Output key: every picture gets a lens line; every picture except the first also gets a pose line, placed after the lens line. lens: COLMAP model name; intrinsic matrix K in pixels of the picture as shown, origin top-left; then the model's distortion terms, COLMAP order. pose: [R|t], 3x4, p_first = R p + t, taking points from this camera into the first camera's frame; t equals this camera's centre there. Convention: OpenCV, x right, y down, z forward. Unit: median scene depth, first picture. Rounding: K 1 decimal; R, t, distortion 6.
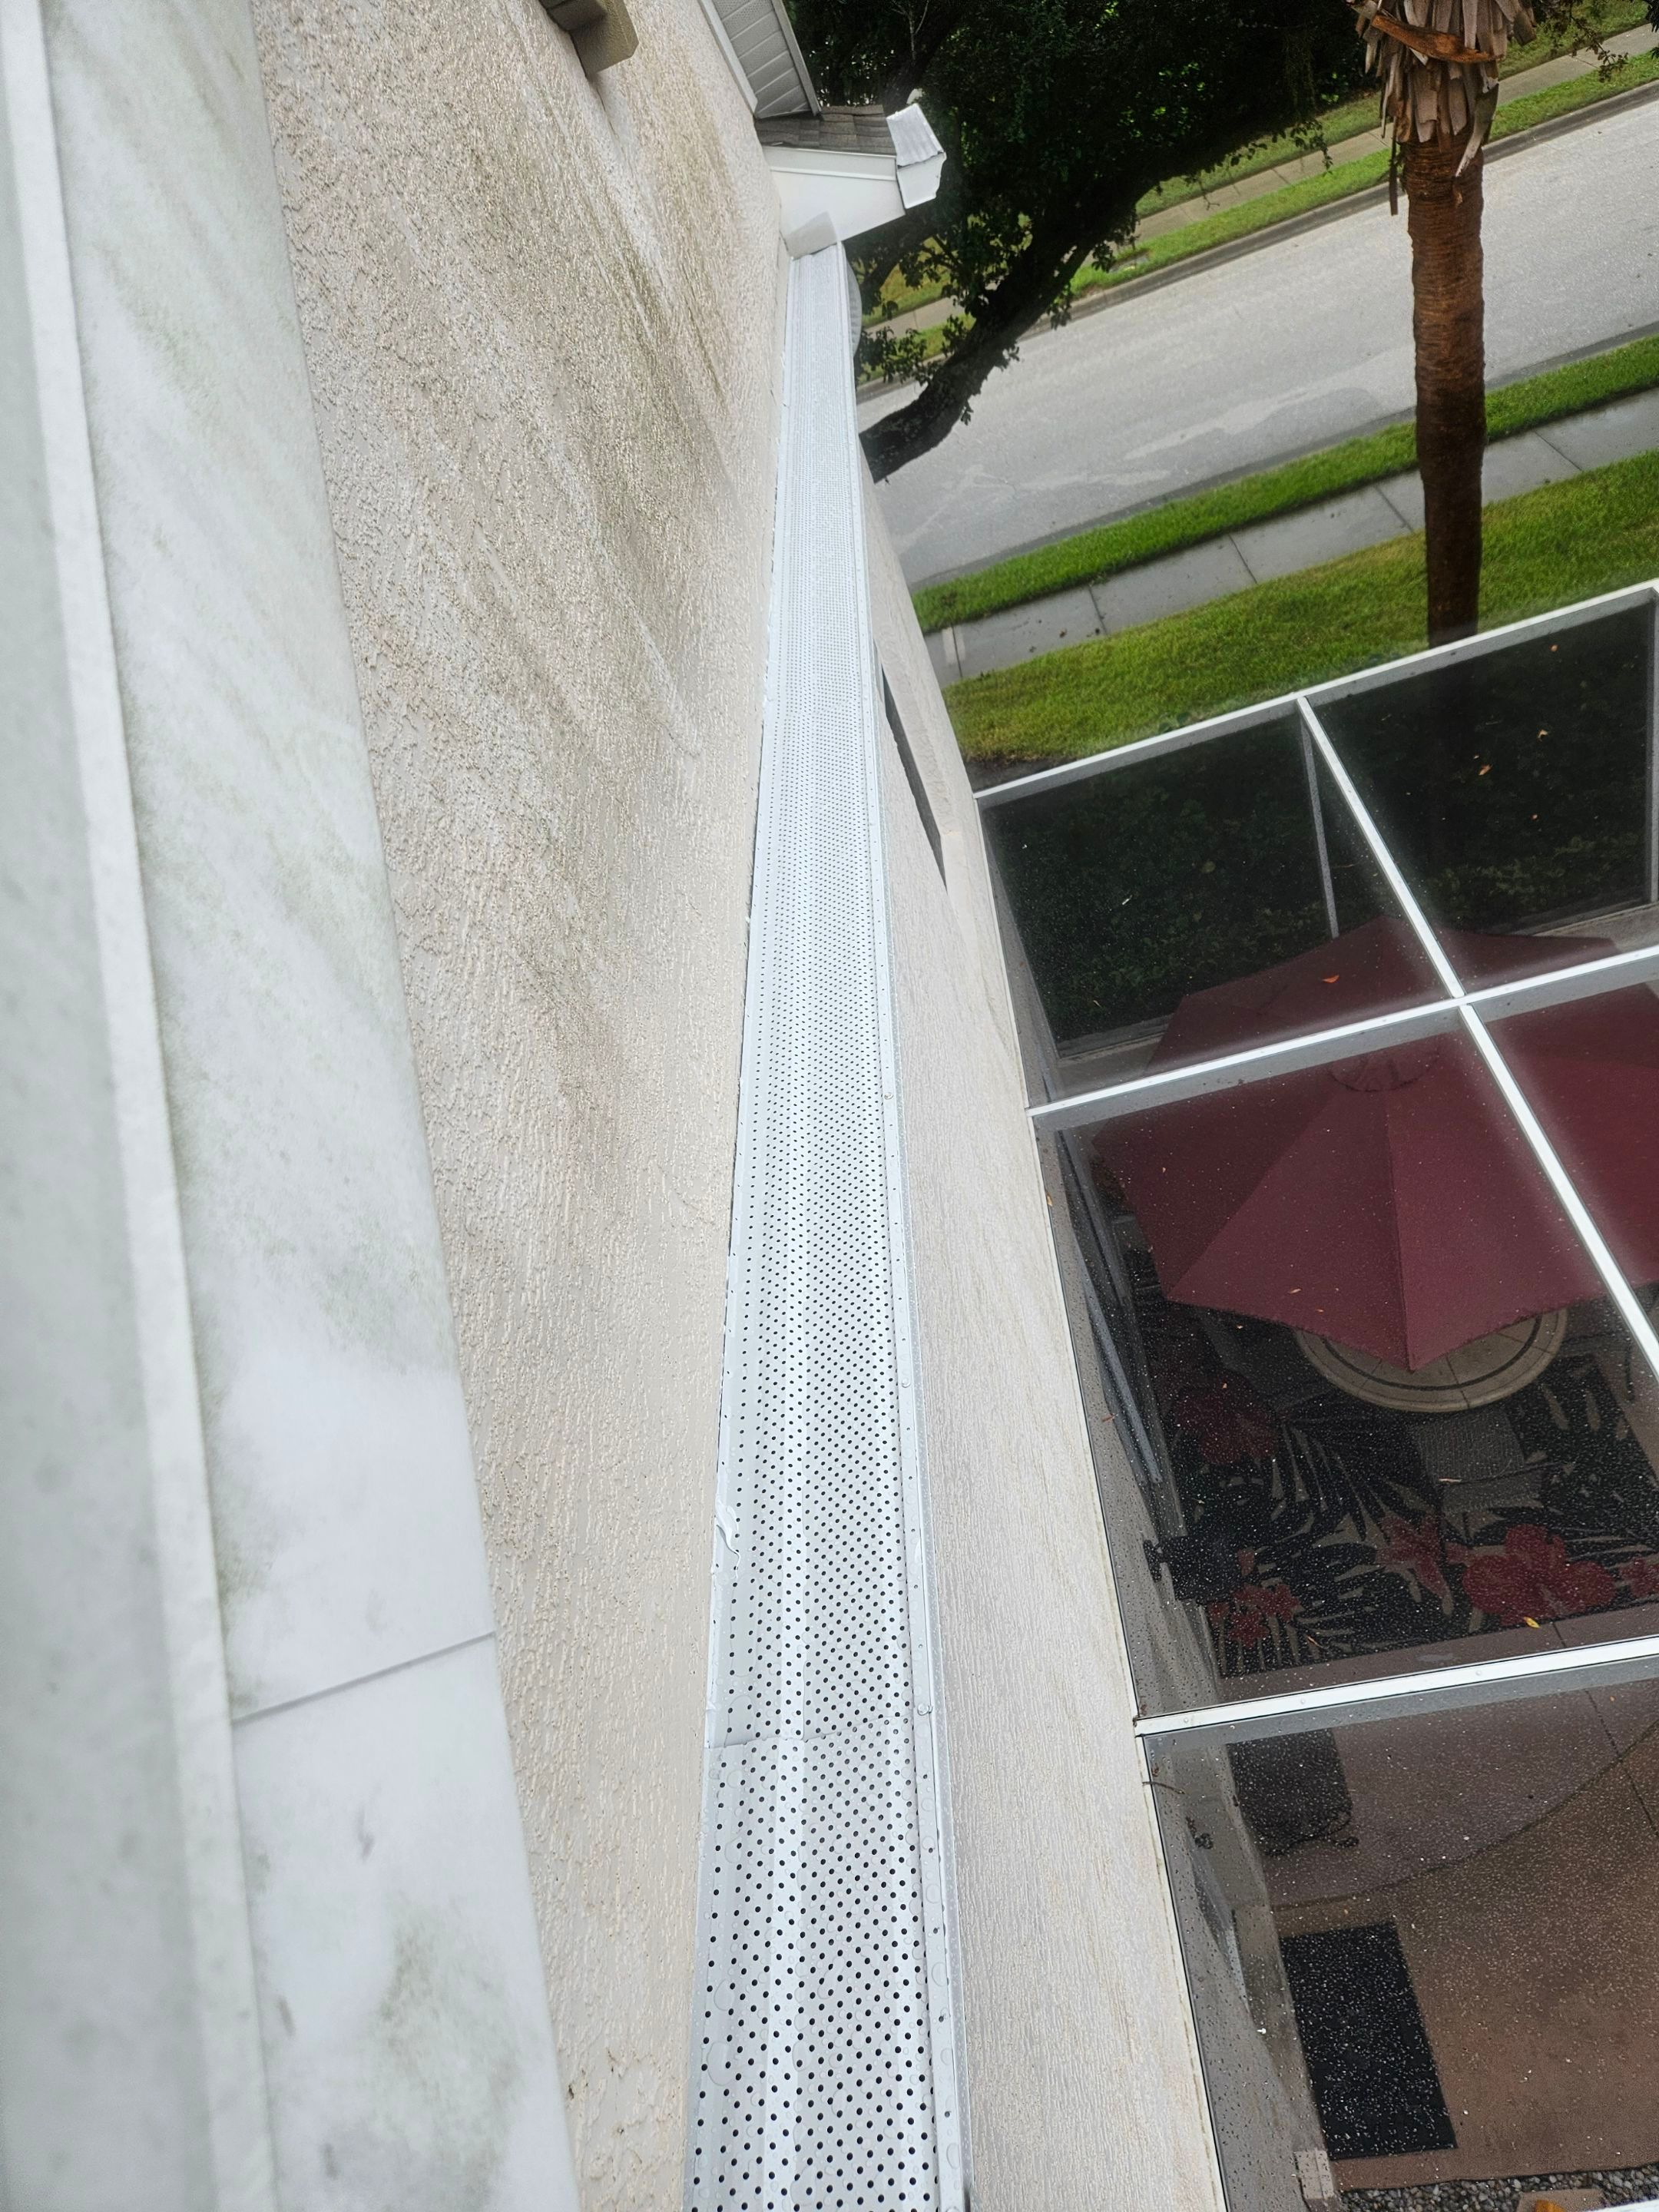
lens RADIAL K [[1483.7, 0, 807.3], [0, 1483.7, 1095.5], [0, 0, 1]] dist [0.074667, -0.061771]
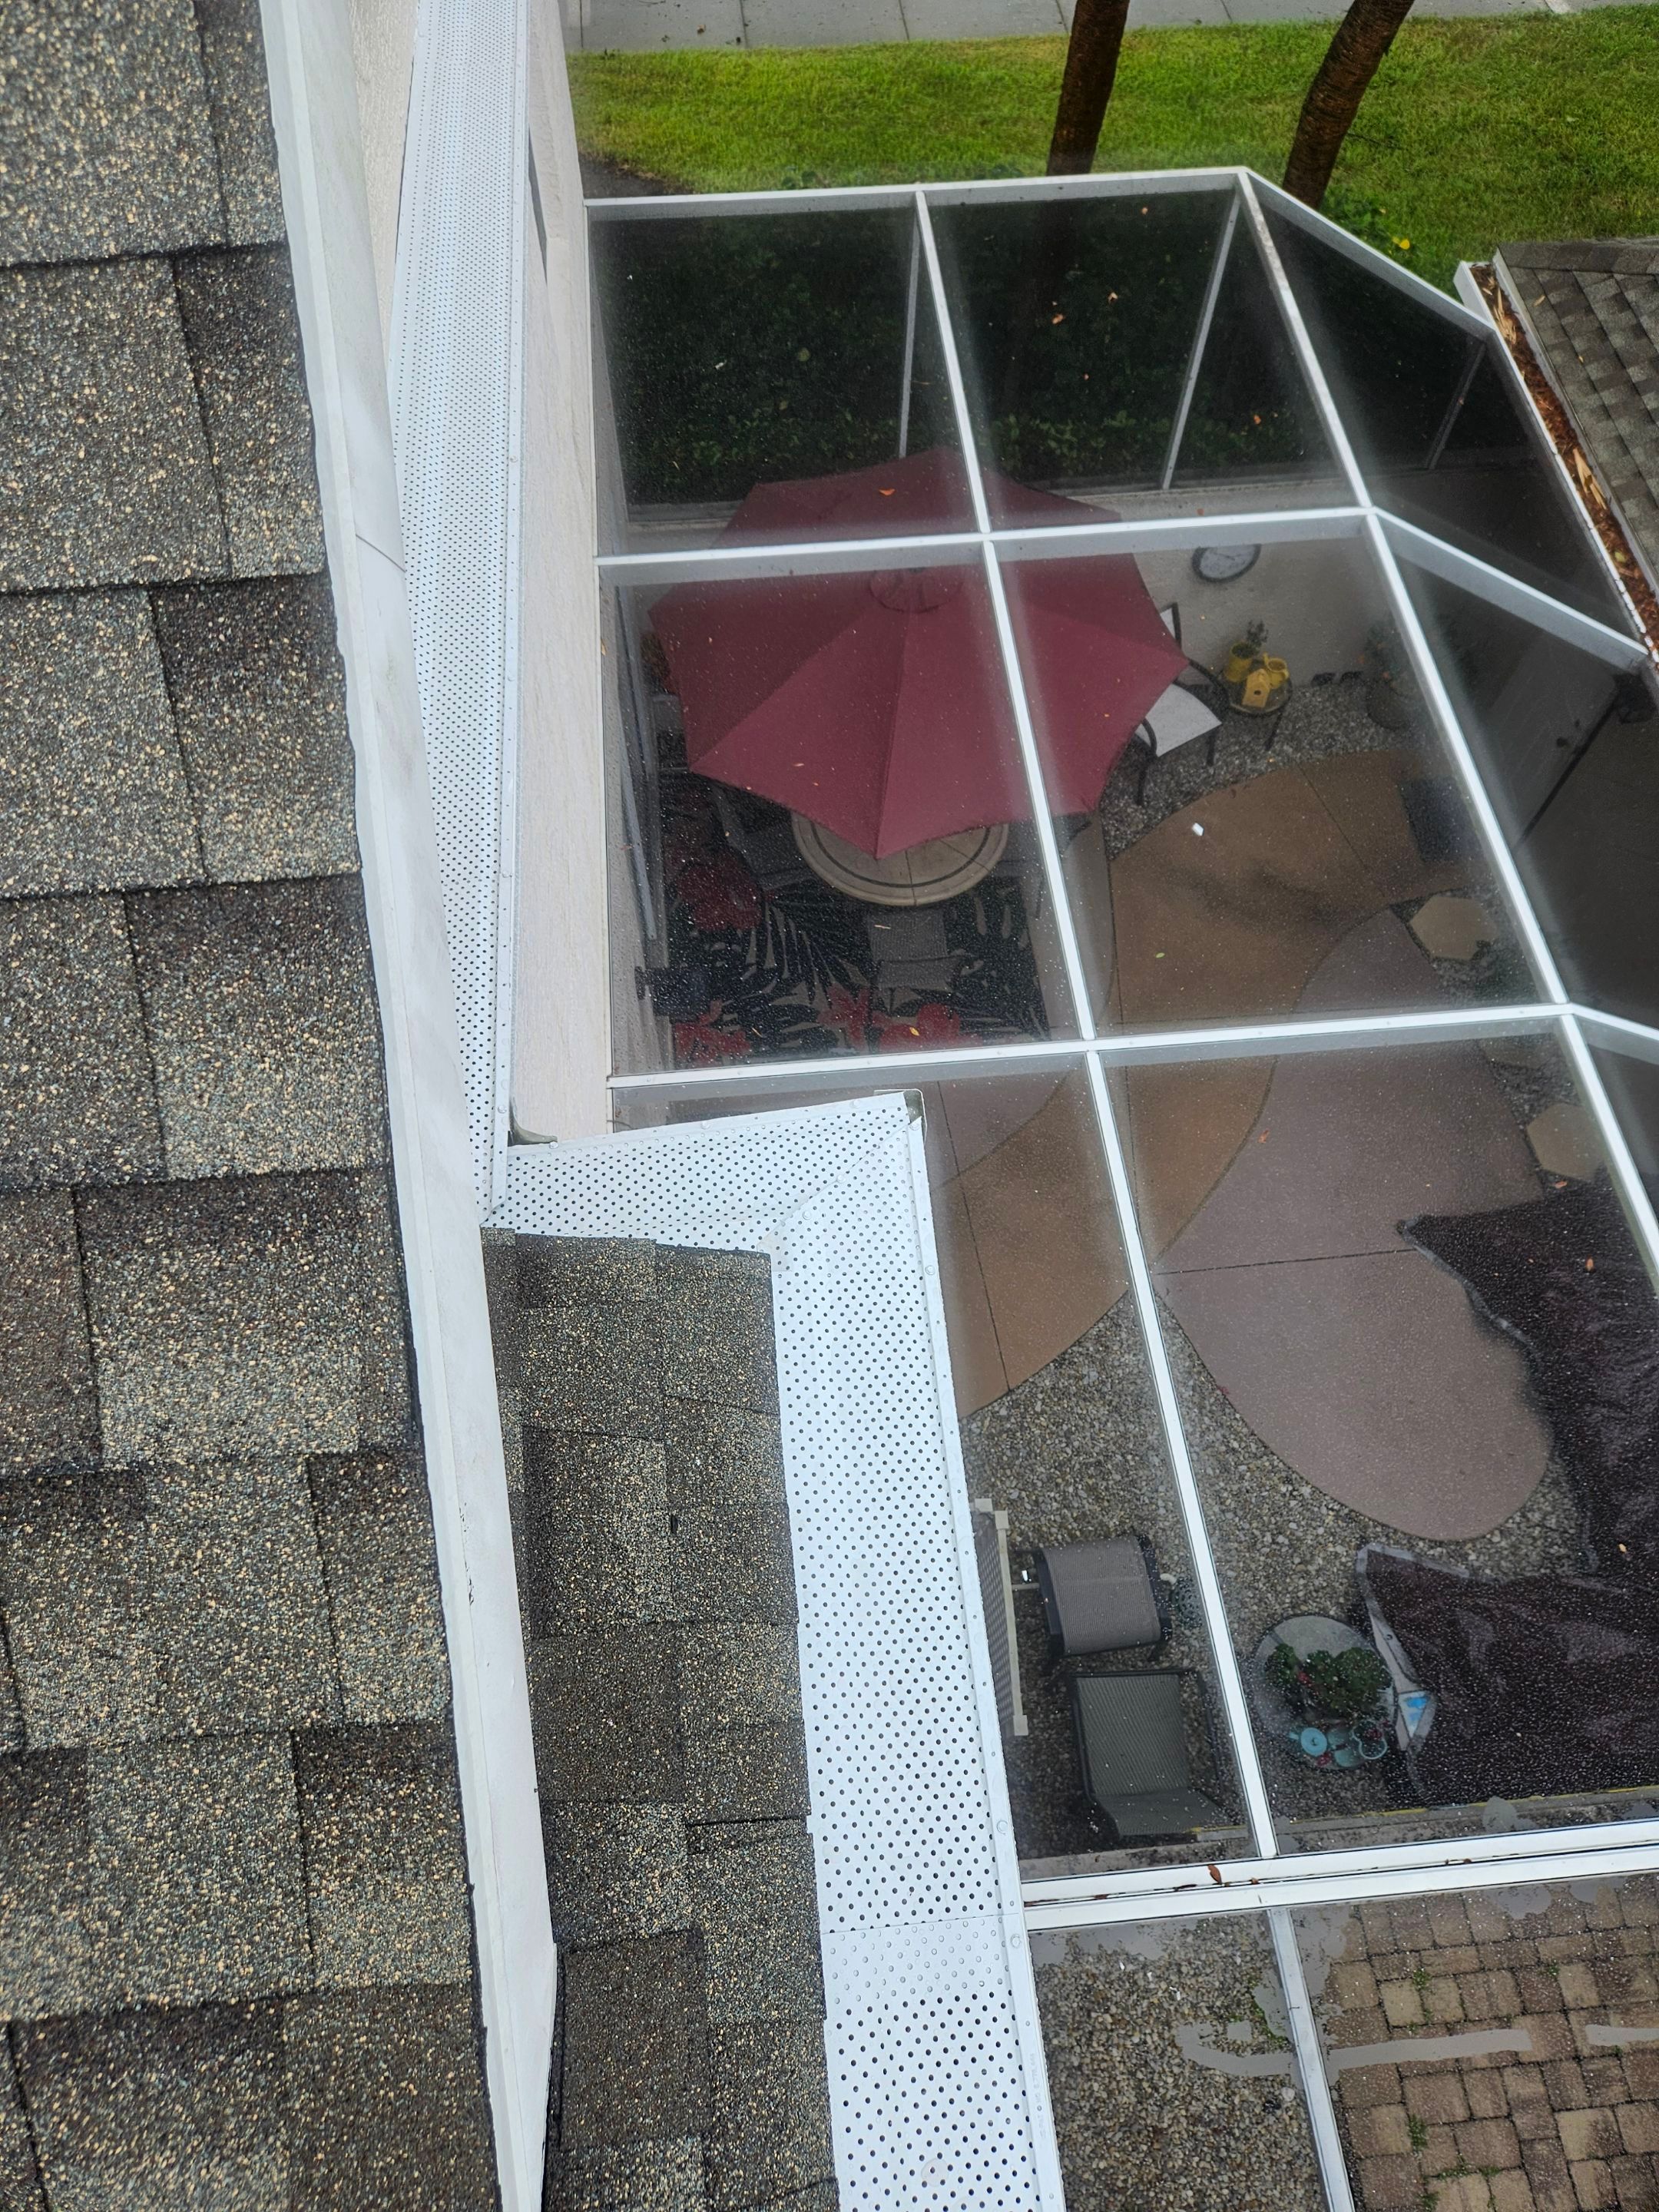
lens RADIAL K [[1483.7, 0, 806.8], [0, 1483.7, 1080.0], [0, 0, 1]] dist [0.074667, -0.061771]
pose [[0.938452, 0.097076, 0.331488, -0.034837], [-0.197510, 0.938132, 0.284425, 0.035264], [-0.283369, -0.332391, 0.899566, -0.150786]]
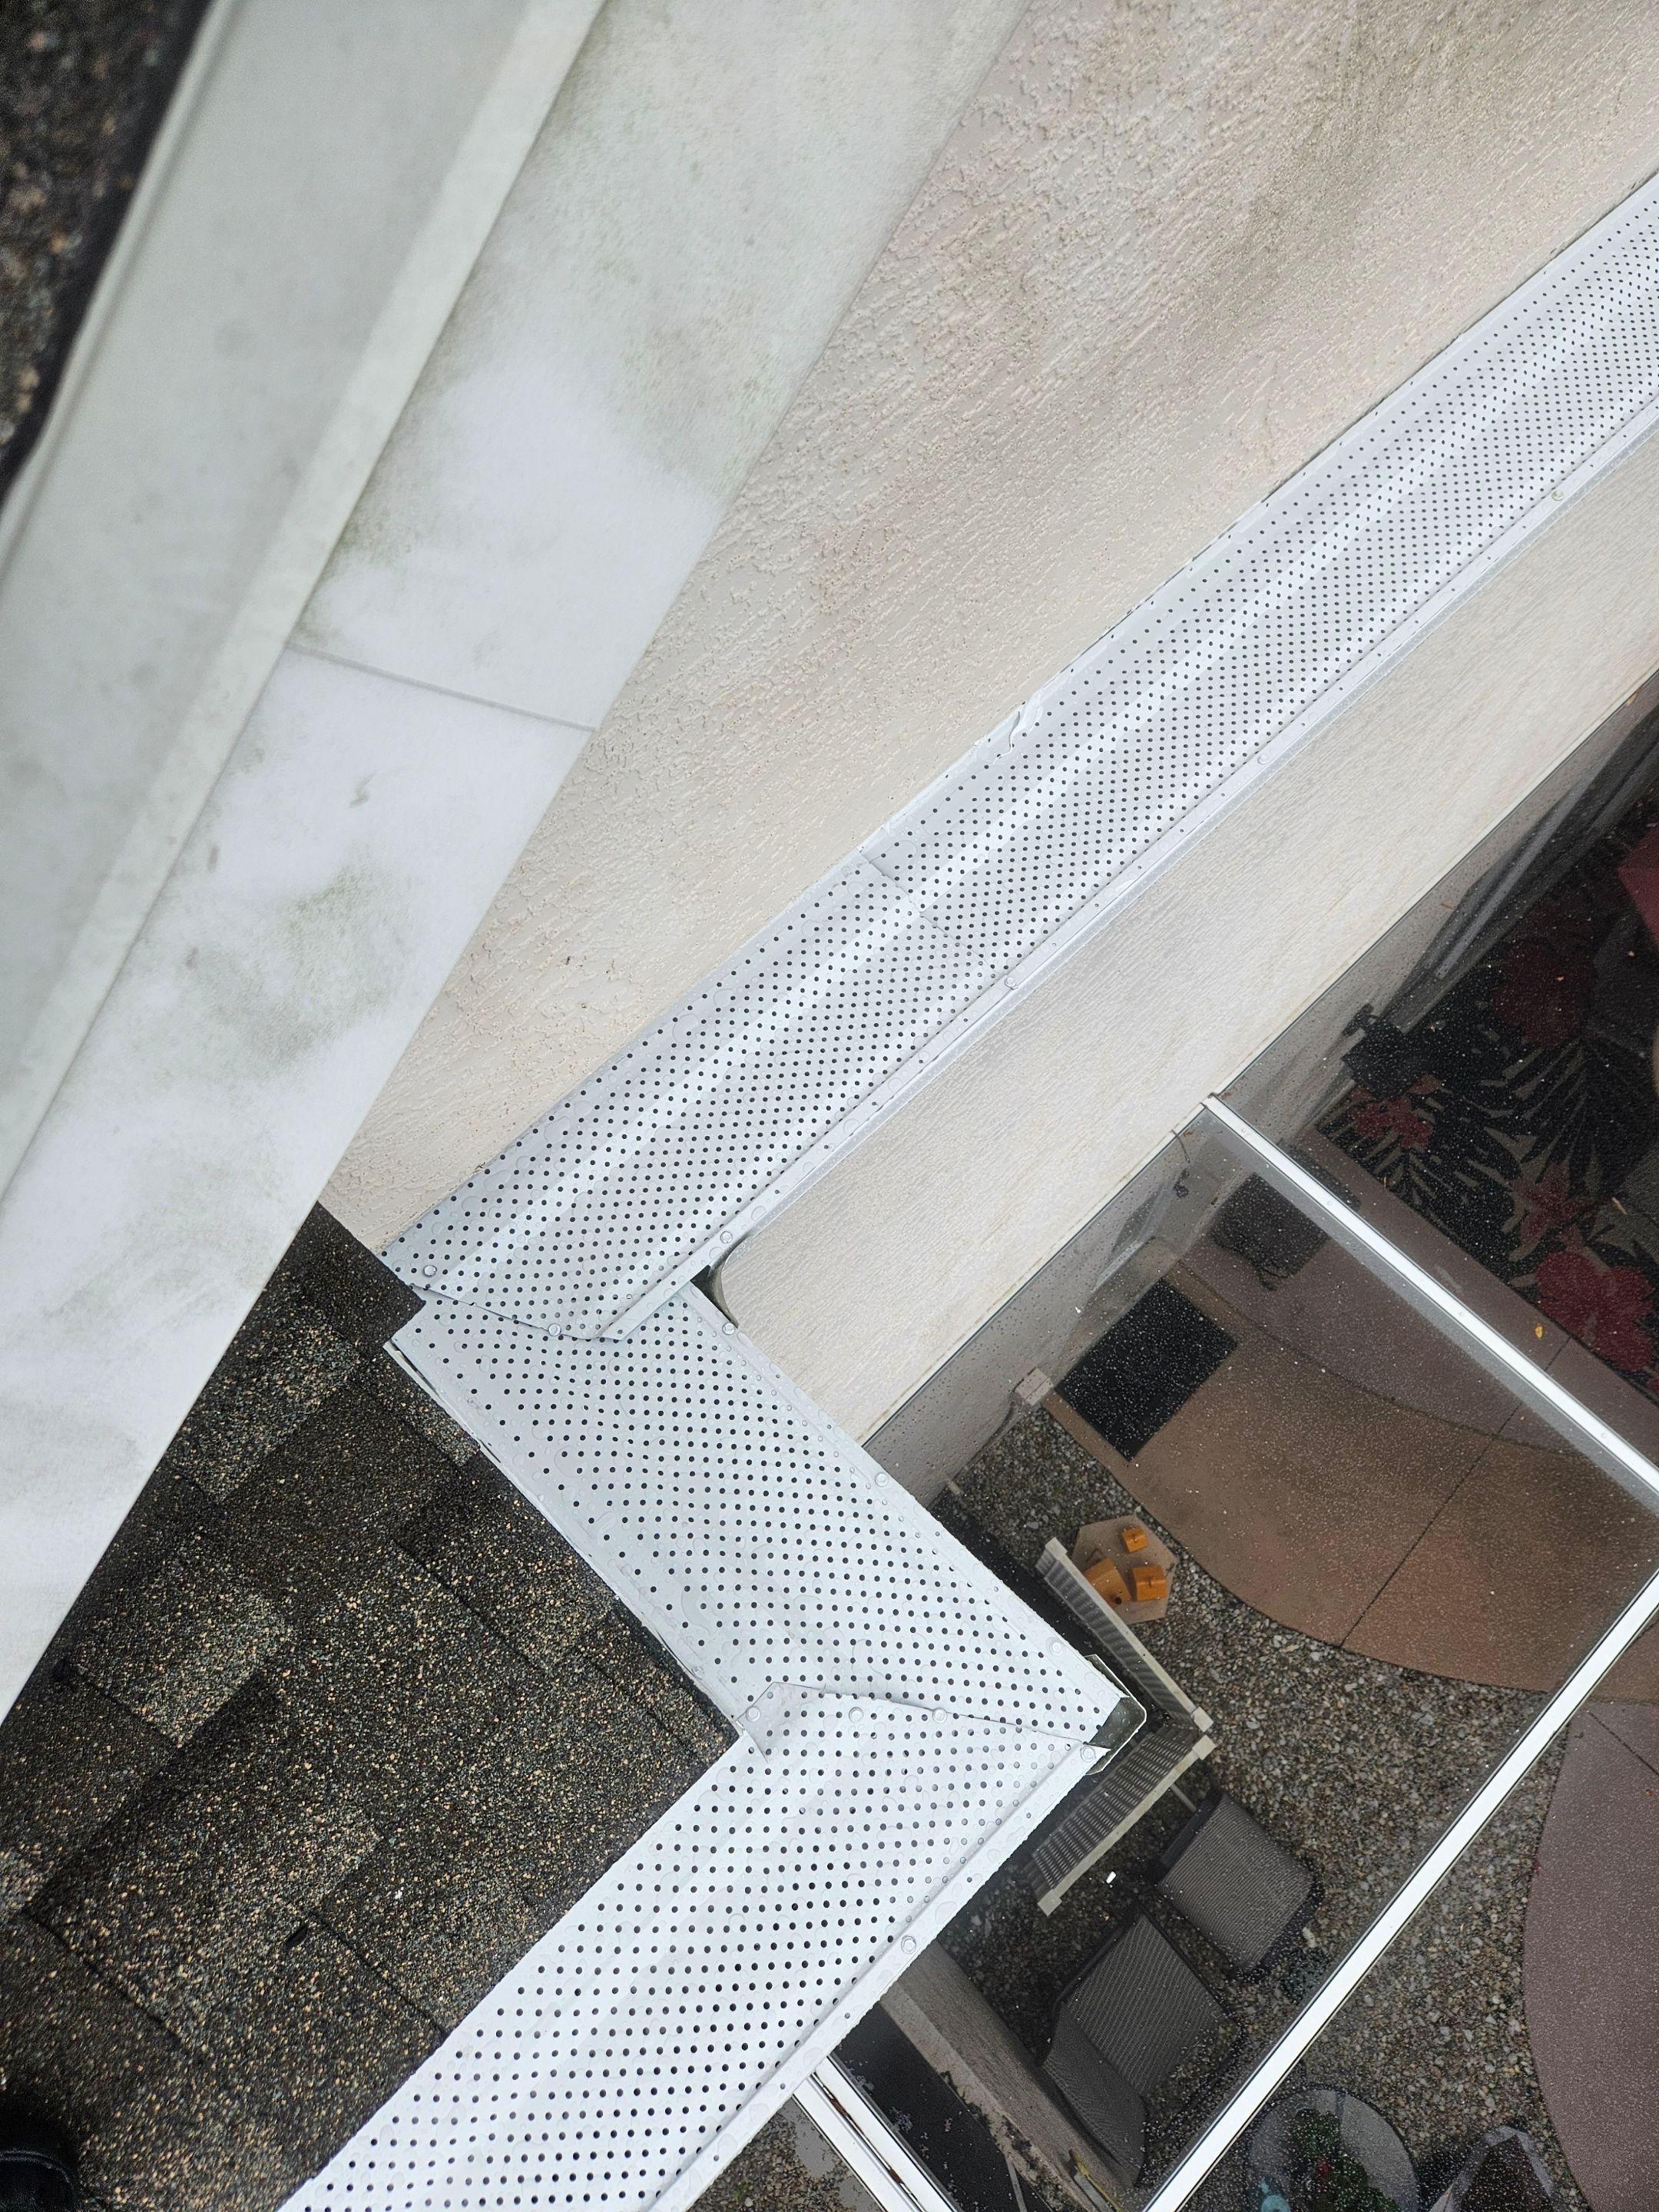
lens RADIAL K [[1483.7, 0, 830.2], [0, 1483.7, 1089.7], [0, 0, 1]] dist [0.074667, -0.061771]
pose [[0.660077, 0.750735, 0.026378, 0.006493], [-0.626689, 0.530970, 0.570379, -0.022256], [0.414198, -0.393025, 0.820958, 0.014060]]
